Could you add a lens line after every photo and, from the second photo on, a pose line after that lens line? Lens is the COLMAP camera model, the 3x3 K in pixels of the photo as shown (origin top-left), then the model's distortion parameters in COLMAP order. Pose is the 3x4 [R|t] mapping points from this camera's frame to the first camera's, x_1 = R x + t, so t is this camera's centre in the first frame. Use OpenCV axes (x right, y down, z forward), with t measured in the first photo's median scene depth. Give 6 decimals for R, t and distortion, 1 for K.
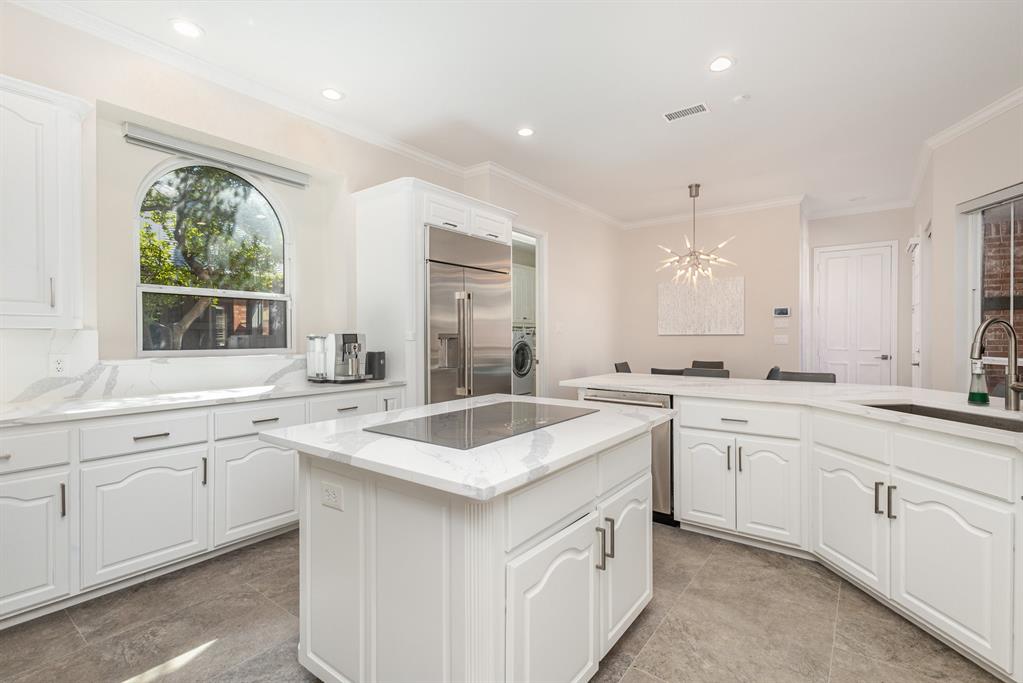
lens RADIAL K [[475.5, 0, 511.6], [0, 475.5, 341.3], [0, 0, 1]] dist [0.007657, -0.003012]
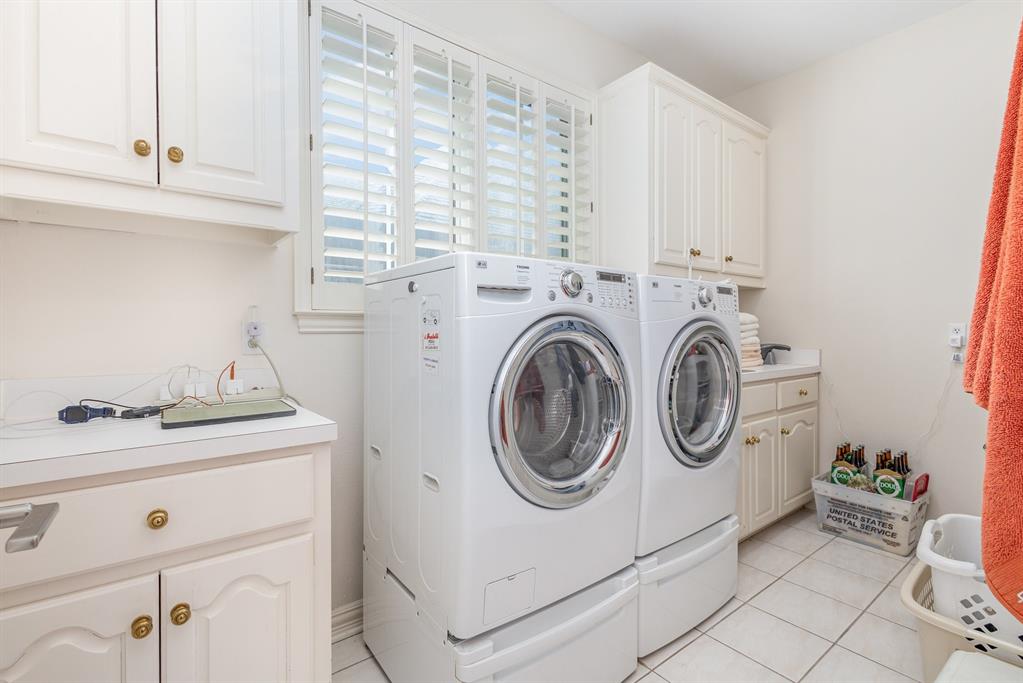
lens RADIAL K [[475.5, 0, 512.0], [0, 475.5, 335.6], [0, 0, 1]] dist [0.007657, -0.003012]
pose [[0.964317, 0.005473, -0.264694, -0.006996], [-0.002963, 0.999947, 0.009883, 0.005816], [0.264734, -0.008747, 0.964282, 0.730393]]
